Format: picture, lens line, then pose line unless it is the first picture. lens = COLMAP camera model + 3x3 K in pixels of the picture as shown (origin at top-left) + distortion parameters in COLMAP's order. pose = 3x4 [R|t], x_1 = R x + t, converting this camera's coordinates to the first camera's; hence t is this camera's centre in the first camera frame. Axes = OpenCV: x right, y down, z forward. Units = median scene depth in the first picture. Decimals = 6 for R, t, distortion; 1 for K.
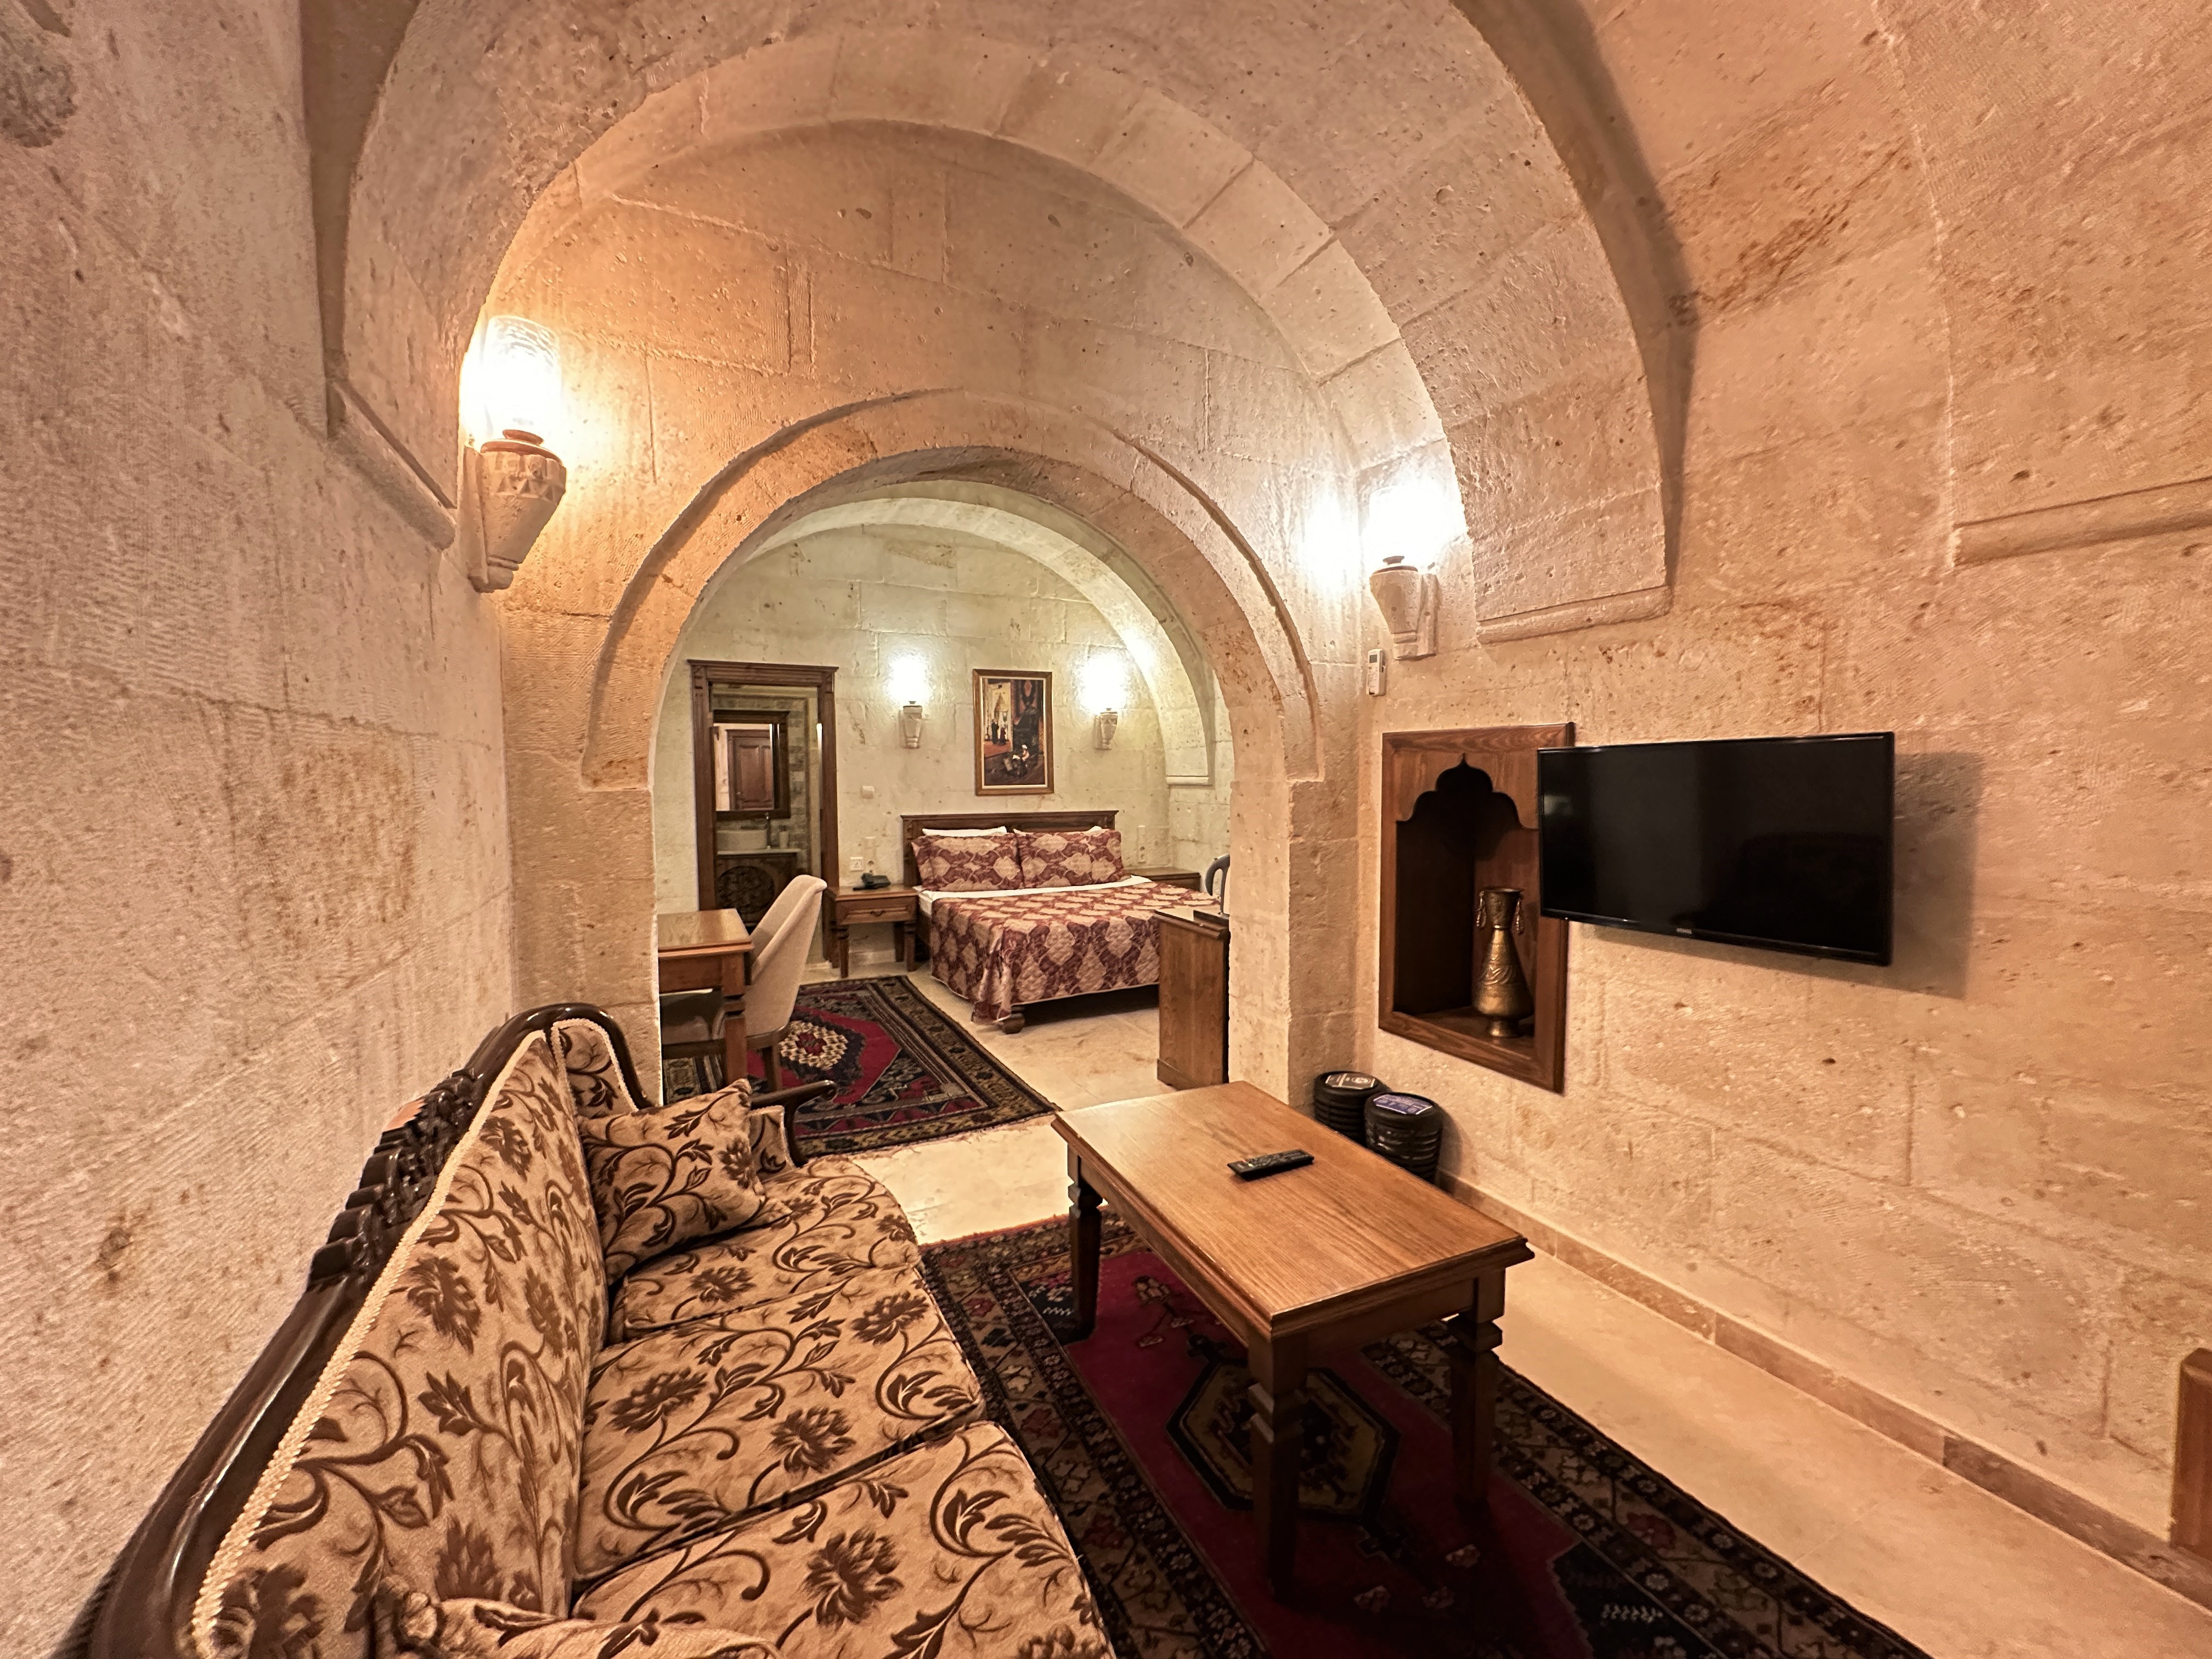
lens RADIAL K [[885.2, 0, 1110.0], [0, 885.2, 824.6], [0, 0, 1]] dist [-0.001399, -0.000507]
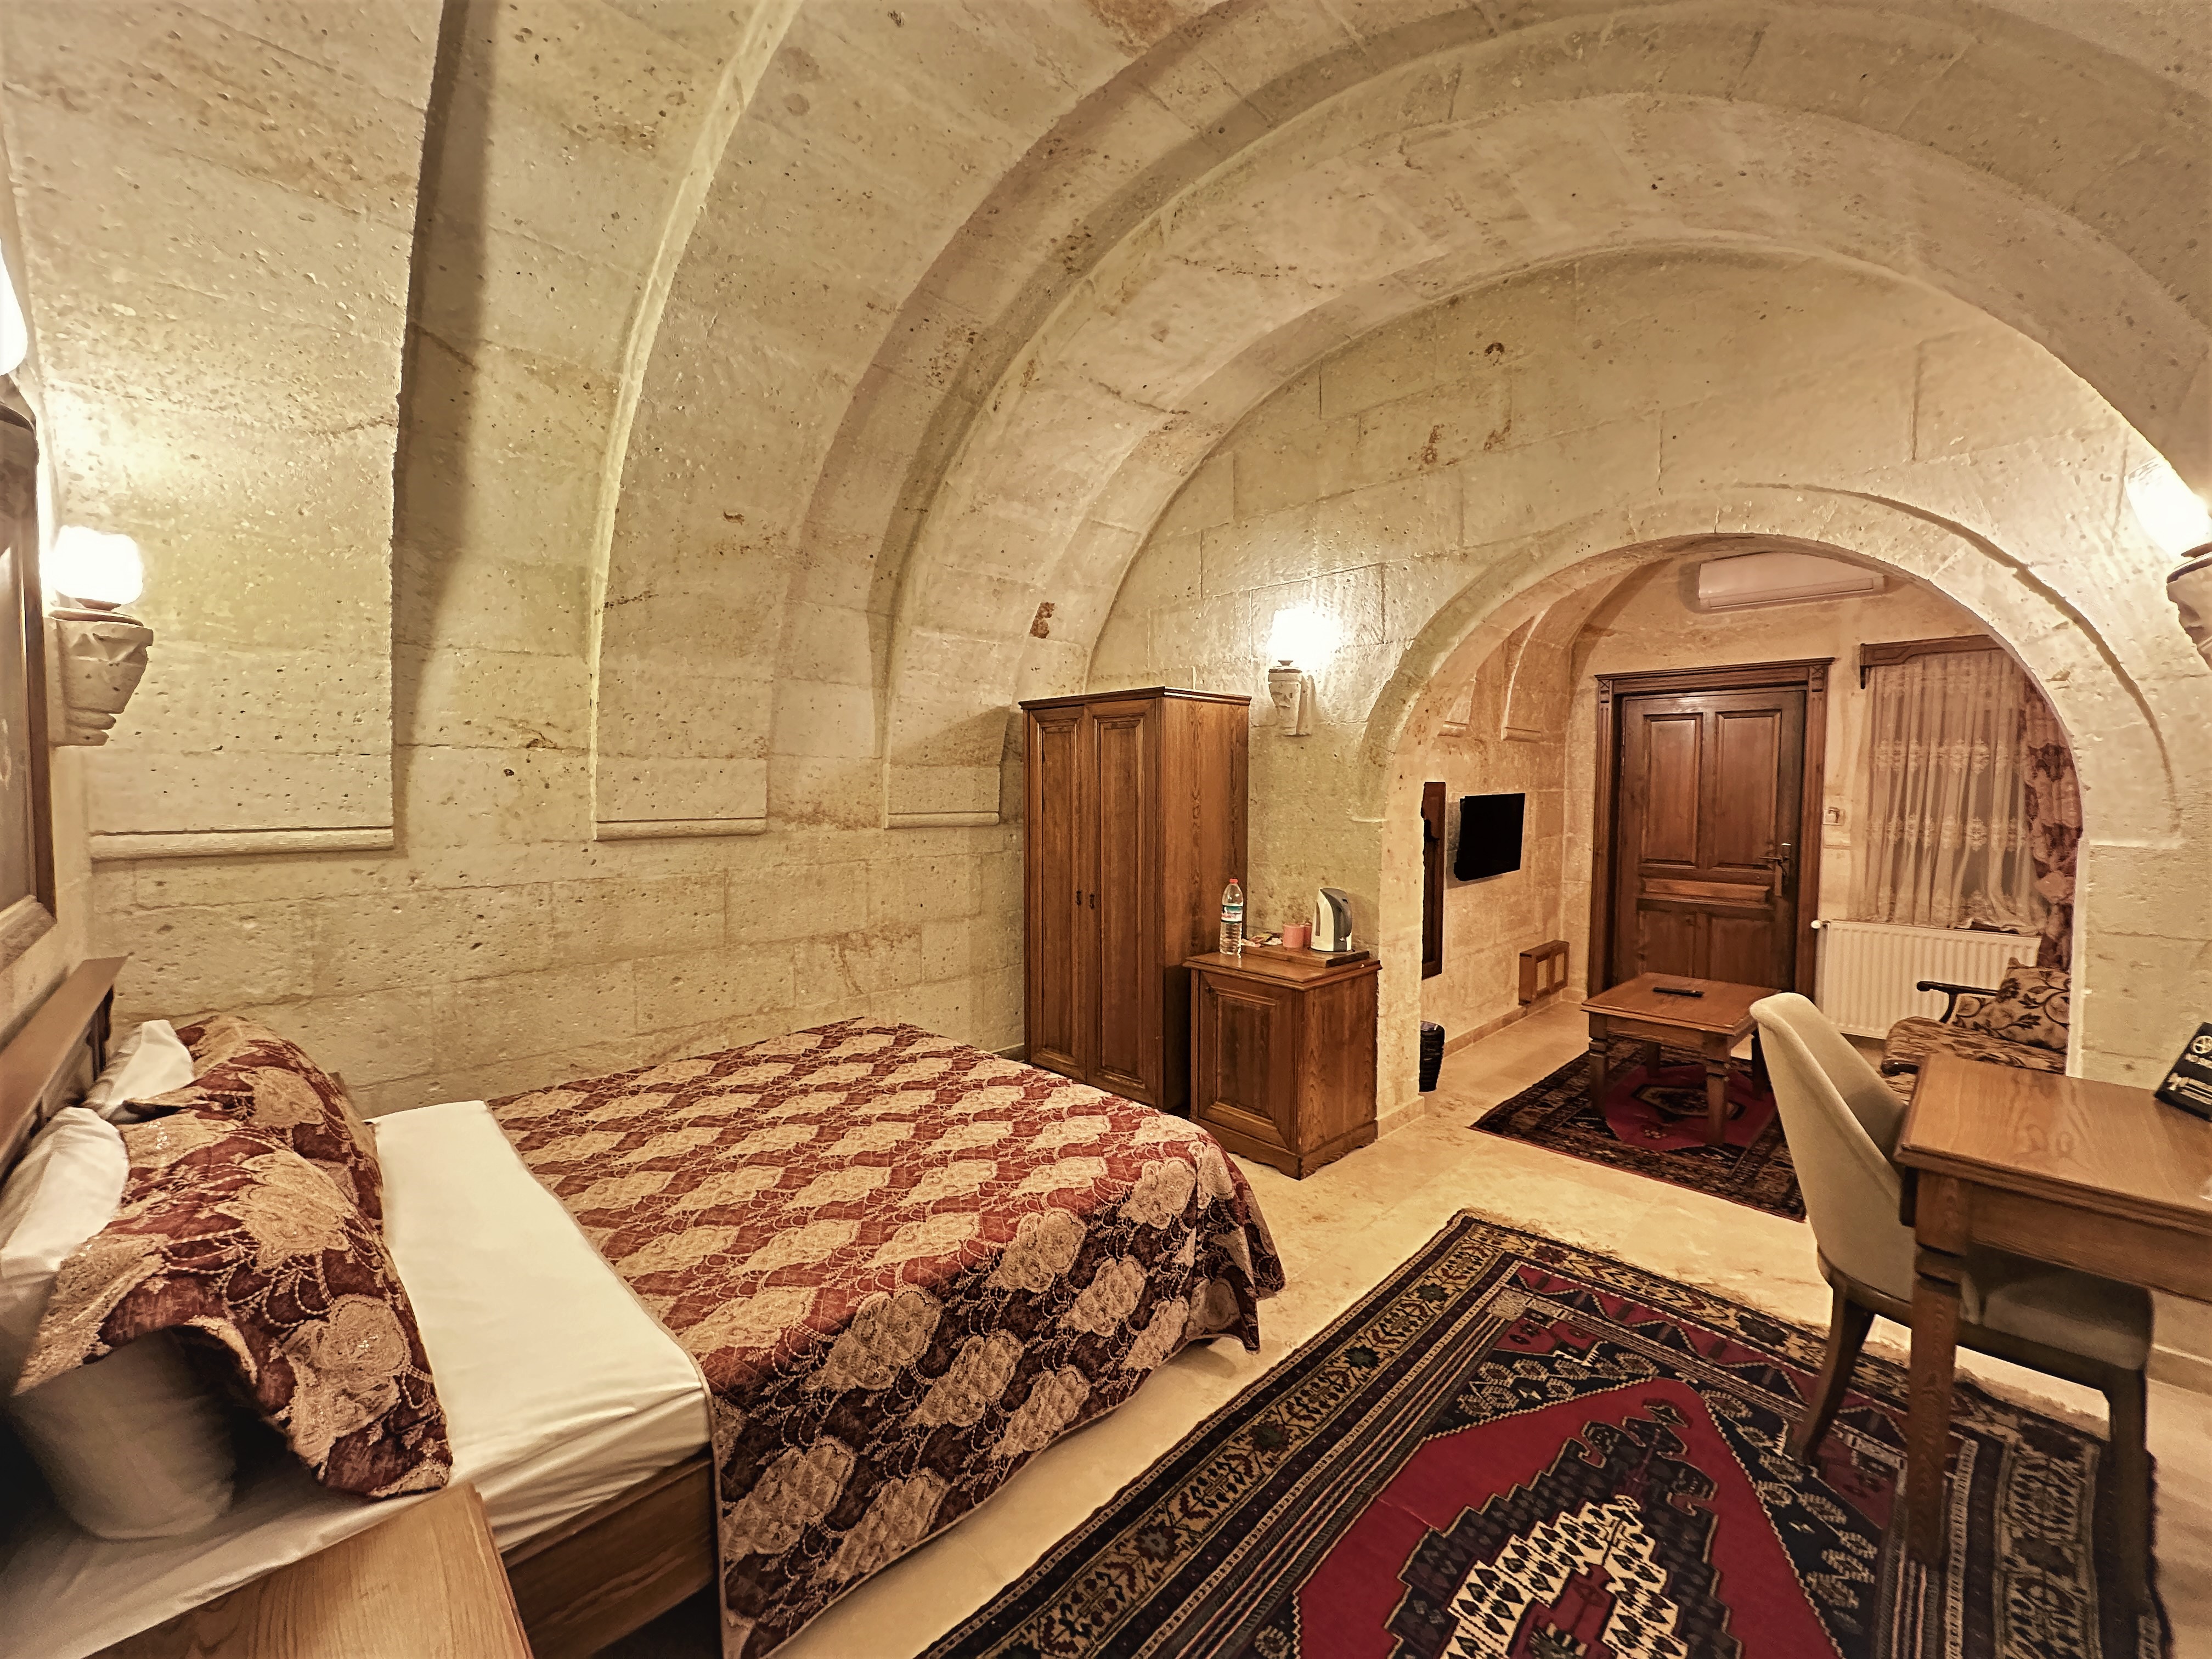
lens RADIAL K [[885.2, 0, 1108.3], [0, 885.2, 826.5], [0, 0, 1]] dist [-0.001399, -0.000507]
pose [[-0.315228, -0.046246, 0.947888, -0.724328], [0.052309, 0.996447, 0.066011, -0.117480], [-0.947573, 0.070392, -0.311689, 1.535979]]
